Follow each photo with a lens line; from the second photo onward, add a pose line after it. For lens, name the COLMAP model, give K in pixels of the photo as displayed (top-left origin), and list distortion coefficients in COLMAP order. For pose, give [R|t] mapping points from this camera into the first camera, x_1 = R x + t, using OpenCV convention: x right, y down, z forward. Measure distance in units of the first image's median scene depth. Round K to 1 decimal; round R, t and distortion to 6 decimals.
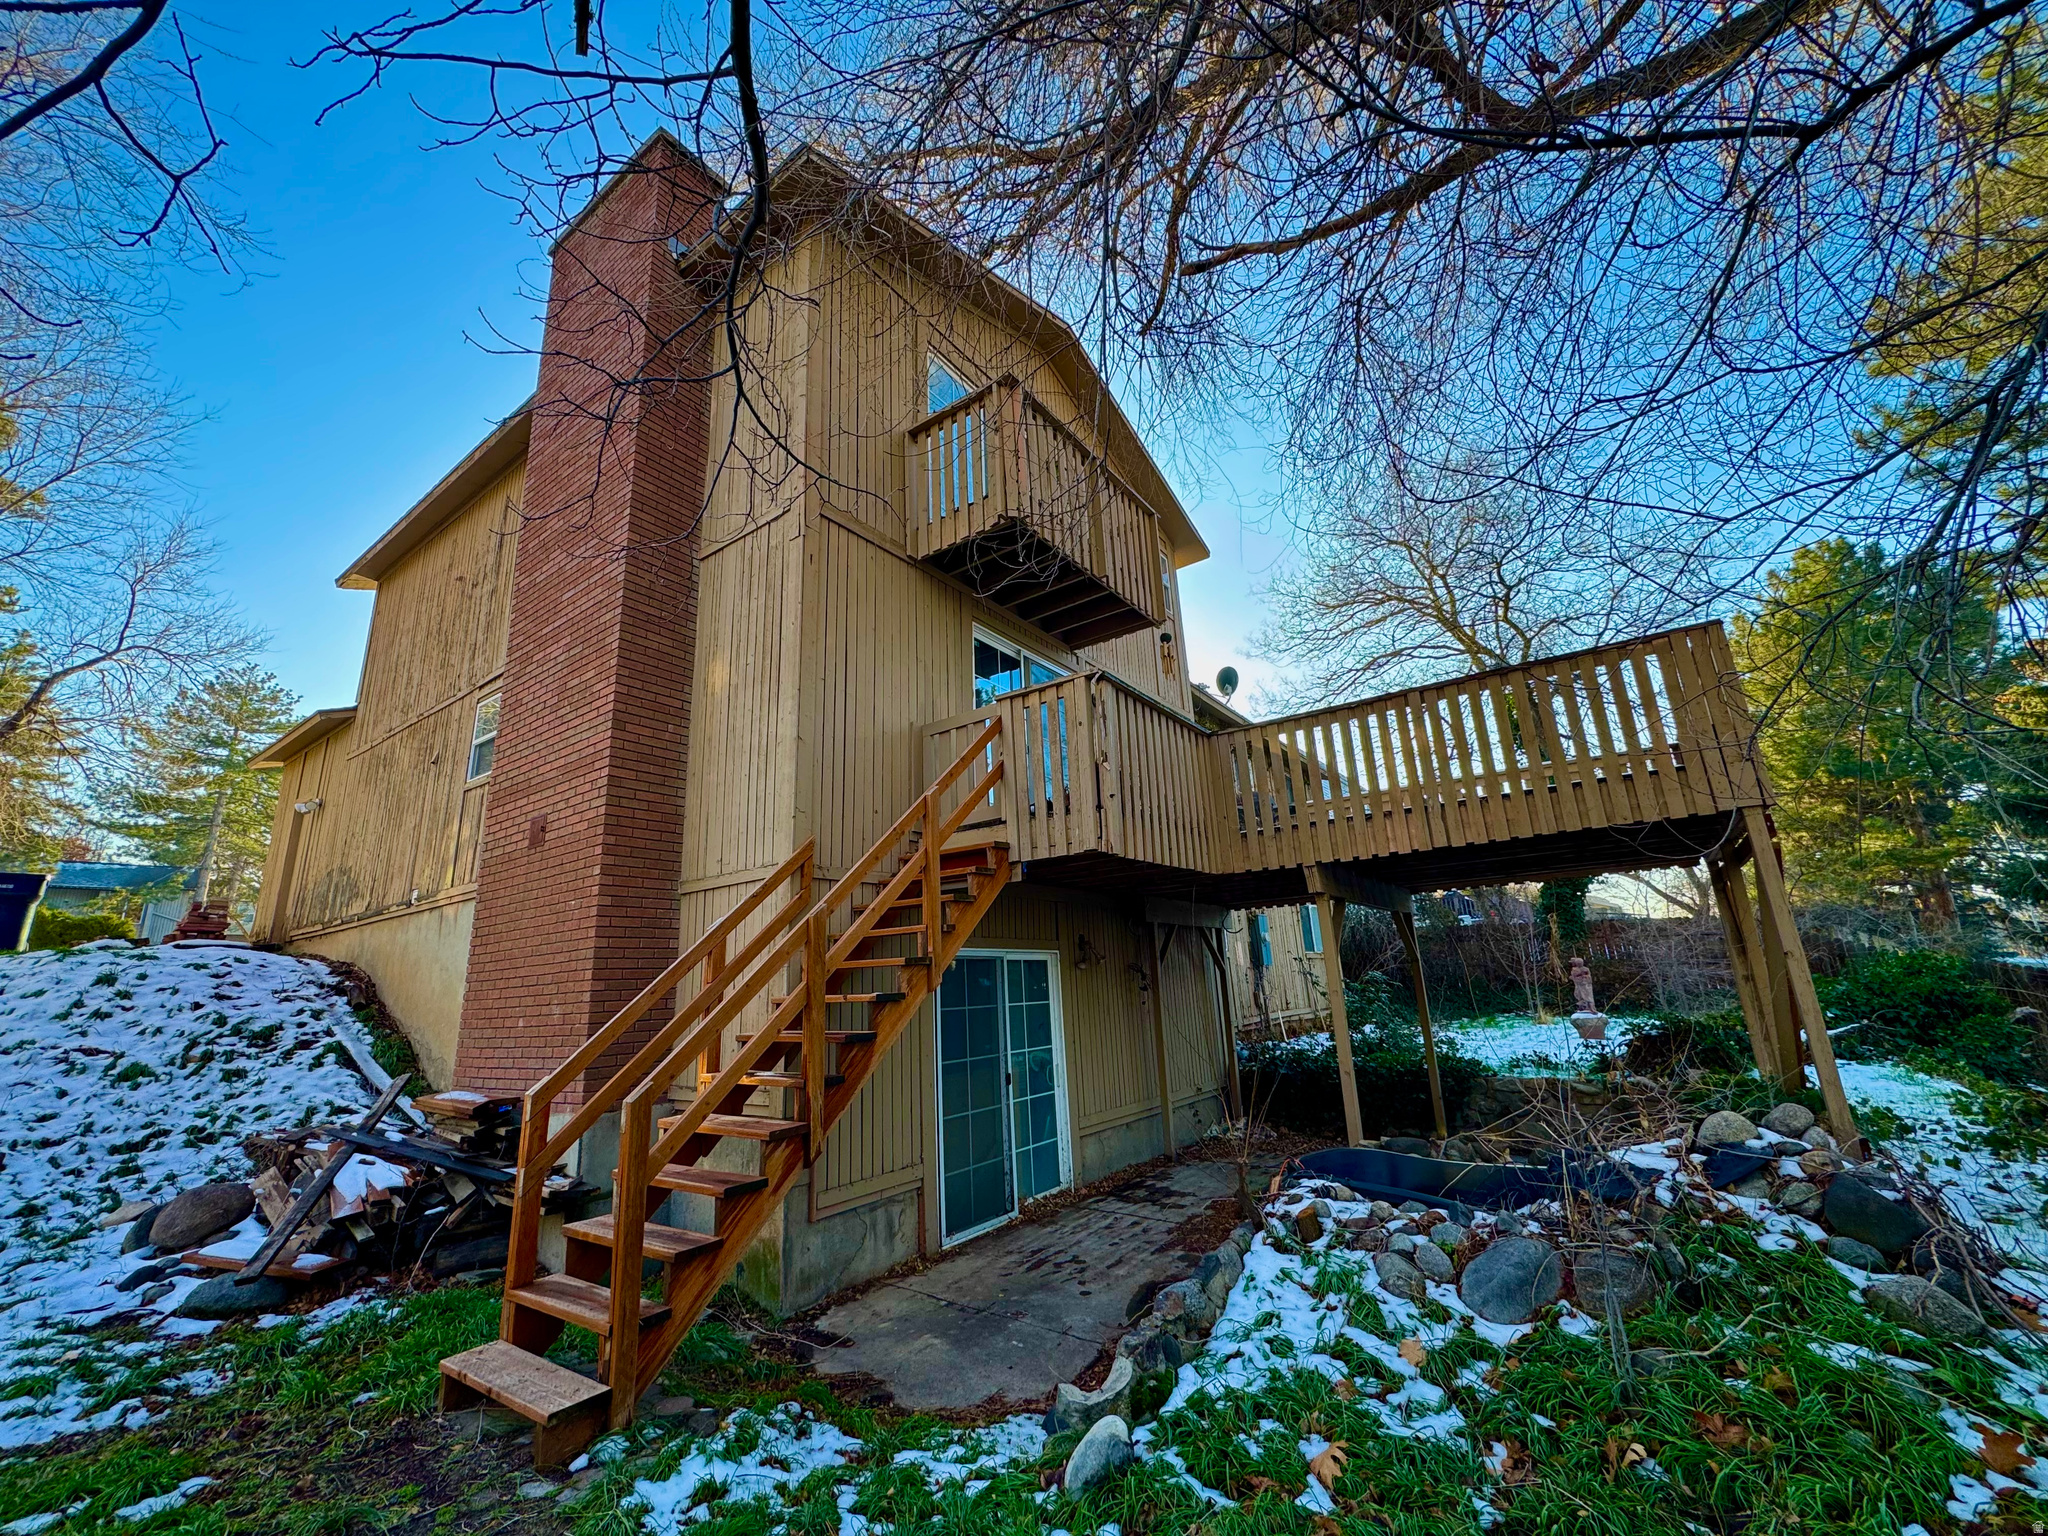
lens RADIAL K [[811.1, 0, 1019.5], [0, 811.1, 769.9], [0, 0, 1]] dist [-0.005155, 0.000668]
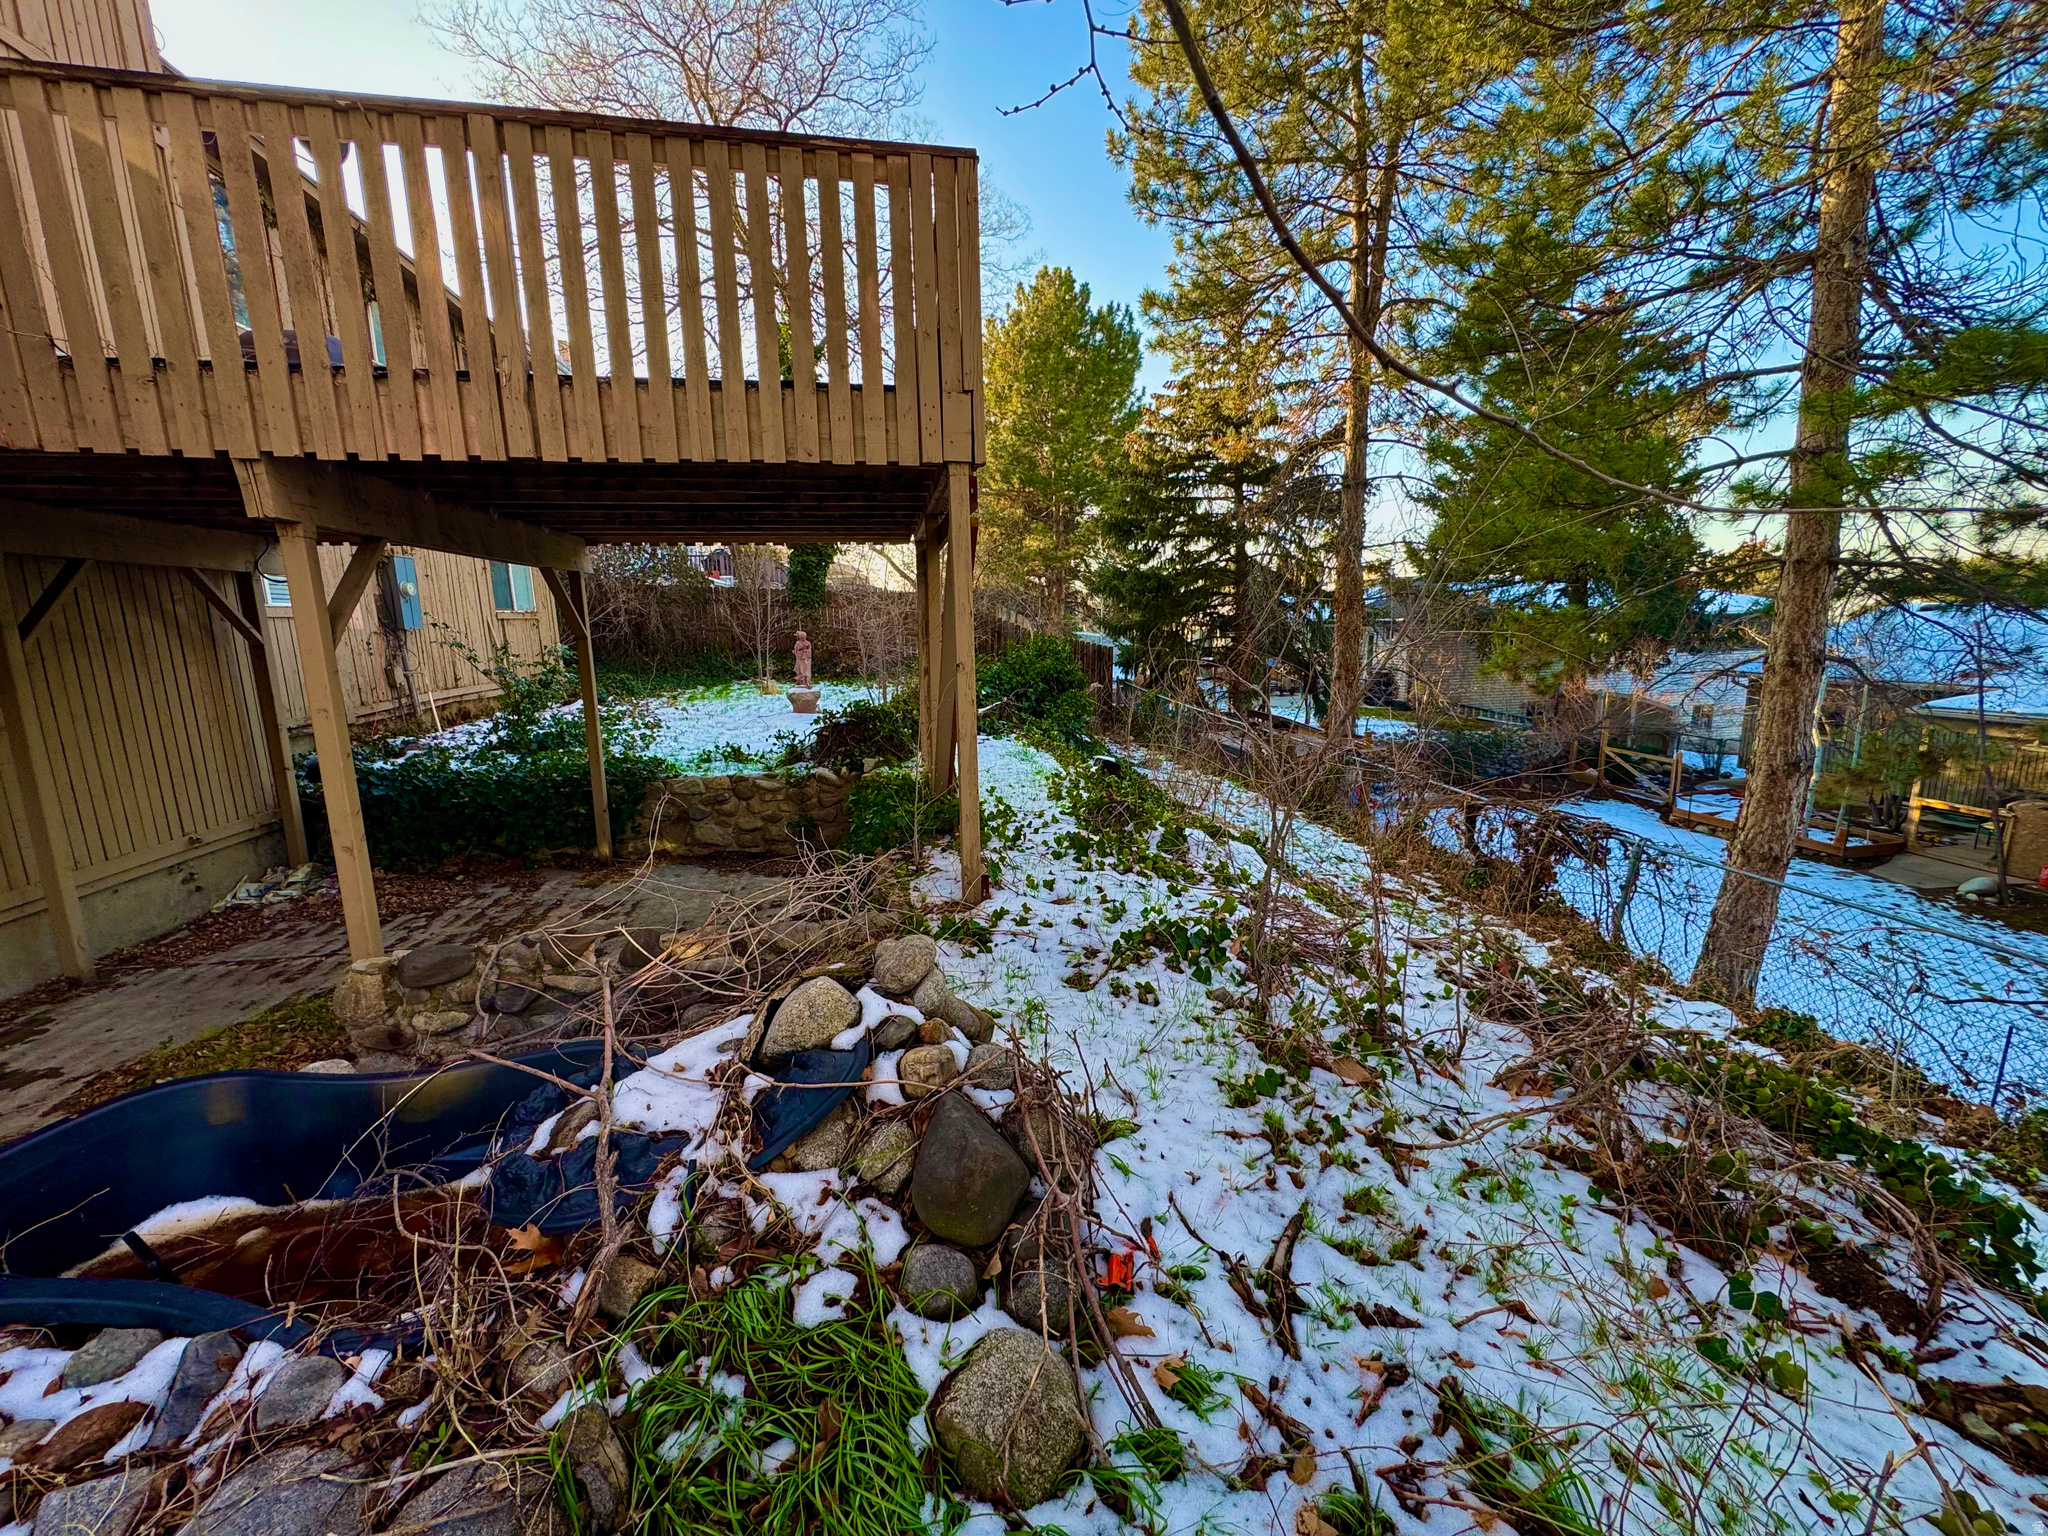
lens RADIAL K [[811.1, 0, 1023.2], [0, 811.1, 771.1], [0, 0, 1]] dist [-0.005155, 0.000668]
pose [[0.686061, -0.101387, 0.720445, 0.315432], [-0.204871, 0.923249, 0.325022, 0.040953], [-0.698103, -0.370583, 0.612634, 0.330470]]
